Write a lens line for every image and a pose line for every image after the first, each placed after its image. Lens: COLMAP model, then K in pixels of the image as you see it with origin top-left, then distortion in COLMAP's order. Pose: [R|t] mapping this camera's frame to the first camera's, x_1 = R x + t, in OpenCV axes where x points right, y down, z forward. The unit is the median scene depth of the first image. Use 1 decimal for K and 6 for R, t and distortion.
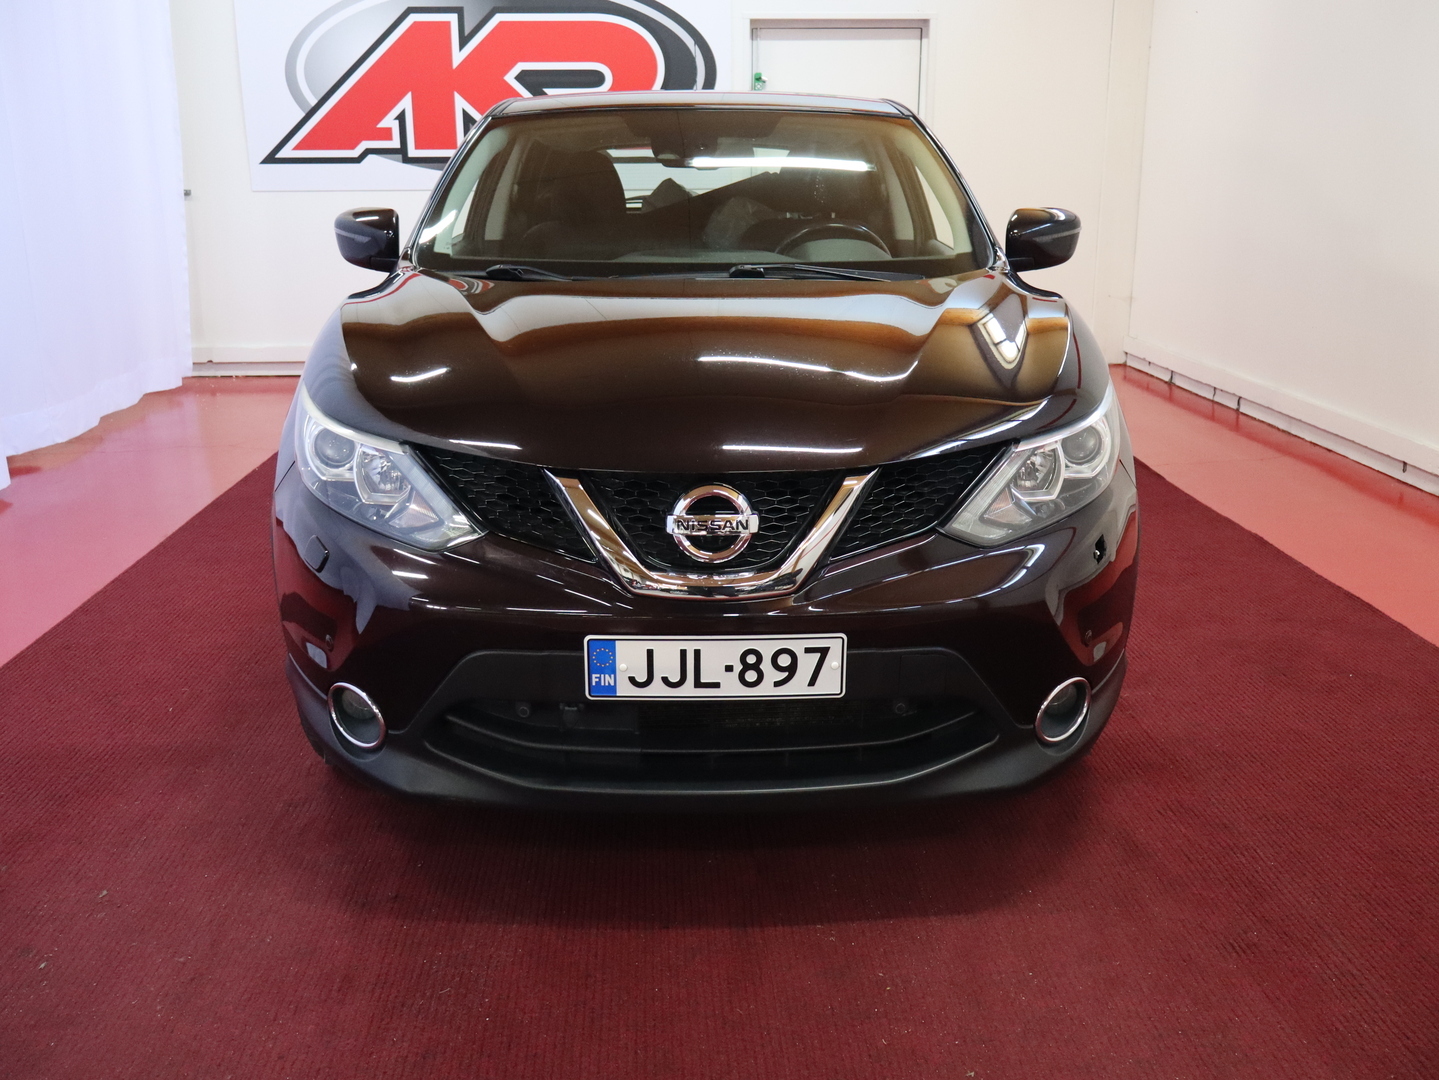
lens RADIAL K [[1348.4, 0, 726.3], [0, 1348.4, 546.3], [0, 0, 1]] dist [-0.037663, 0.000000]
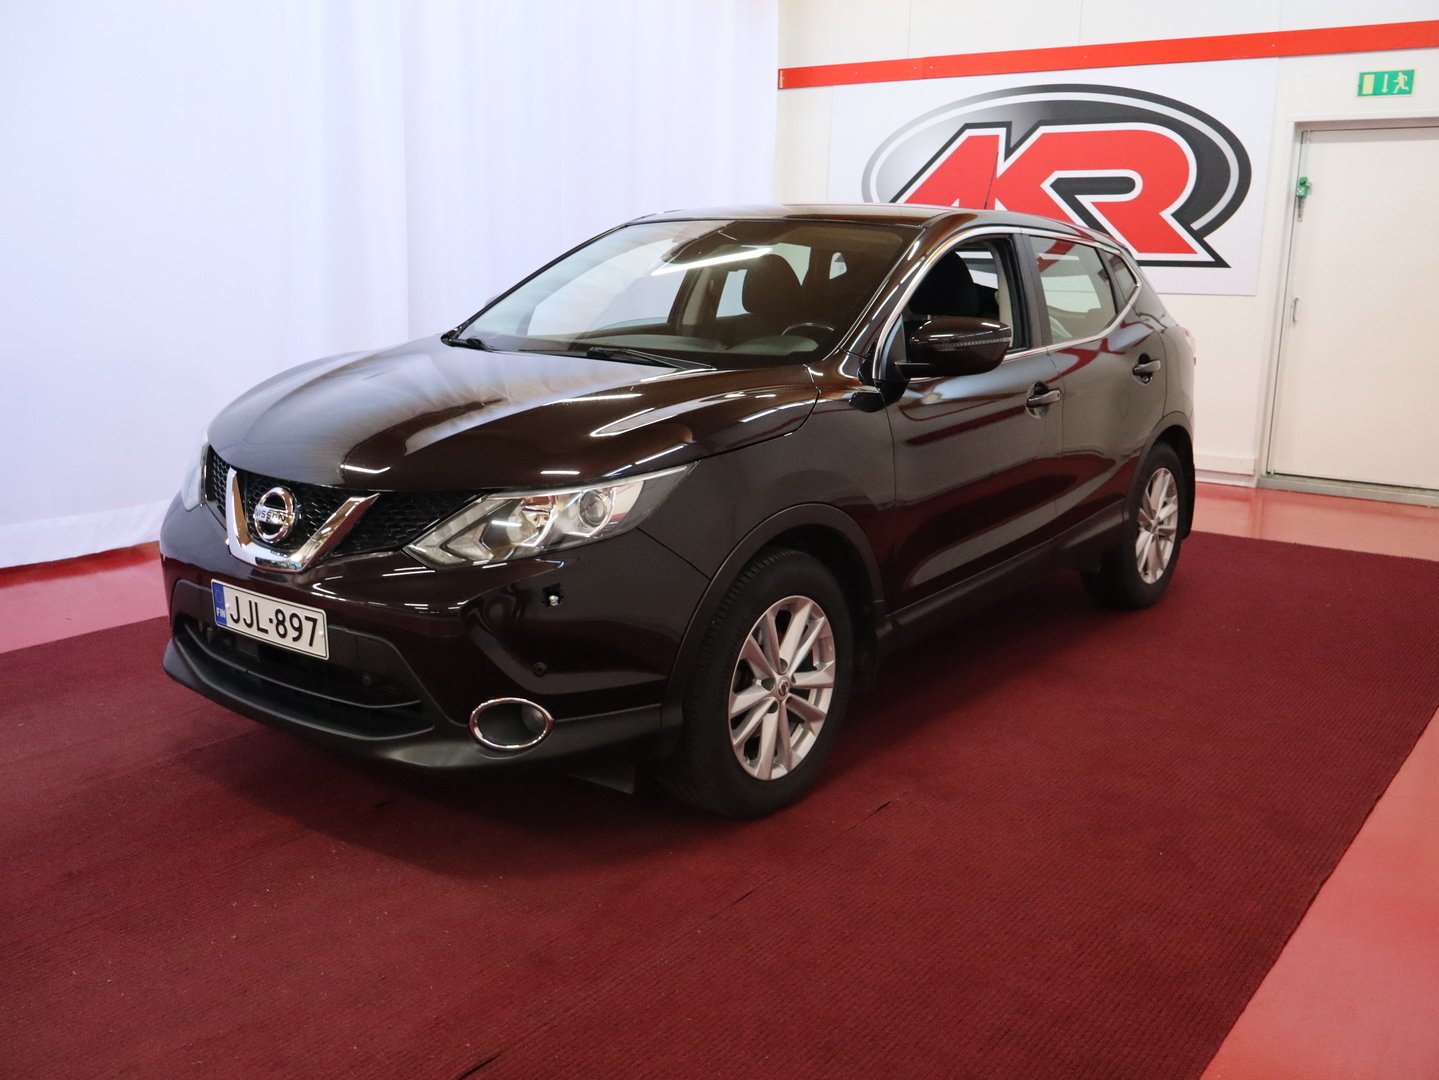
lens RADIAL K [[1348.4, 0, 732.6], [0, 1348.4, 537.4], [0, 0, 1]] dist [-0.037663, 0.000000]
pose [[0.780070, 0.142218, -0.609316, 1.188696], [-0.188348, 0.982030, -0.011919, -0.065699], [0.596671, 0.124060, 0.792838, 0.178765]]
